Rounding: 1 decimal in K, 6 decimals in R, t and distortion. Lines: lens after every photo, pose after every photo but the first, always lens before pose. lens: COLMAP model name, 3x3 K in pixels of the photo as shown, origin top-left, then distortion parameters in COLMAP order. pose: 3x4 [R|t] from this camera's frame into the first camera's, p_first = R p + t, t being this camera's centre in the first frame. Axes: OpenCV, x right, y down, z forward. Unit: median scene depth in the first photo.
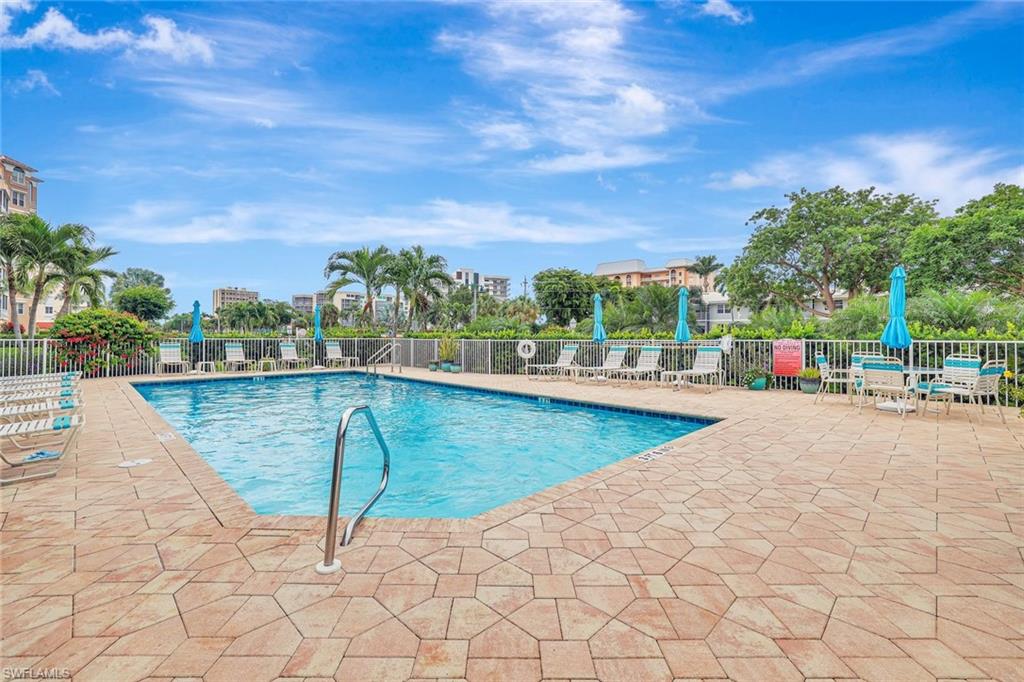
lens RADIAL K [[447.1, 0, 497.6], [0, 447.1, 325.8], [0, 0, 1]] dist [-0.019919, 0.008684]
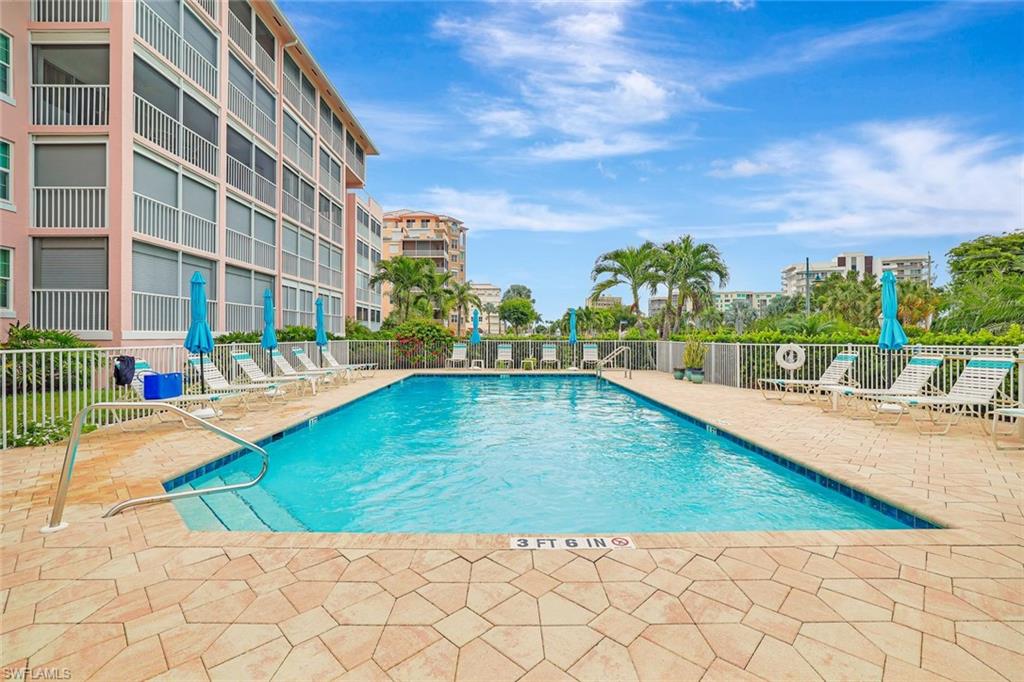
lens RADIAL K [[447.1, 0, 501.5], [0, 447.1, 321.5], [0, 0, 1]] dist [-0.019919, 0.008684]
pose [[0.730041, -0.024710, -0.682956, 0.187034], [0.015876, 0.999690, -0.019200, 0.001284], [0.683218, 0.003174, 0.730207, 0.134597]]
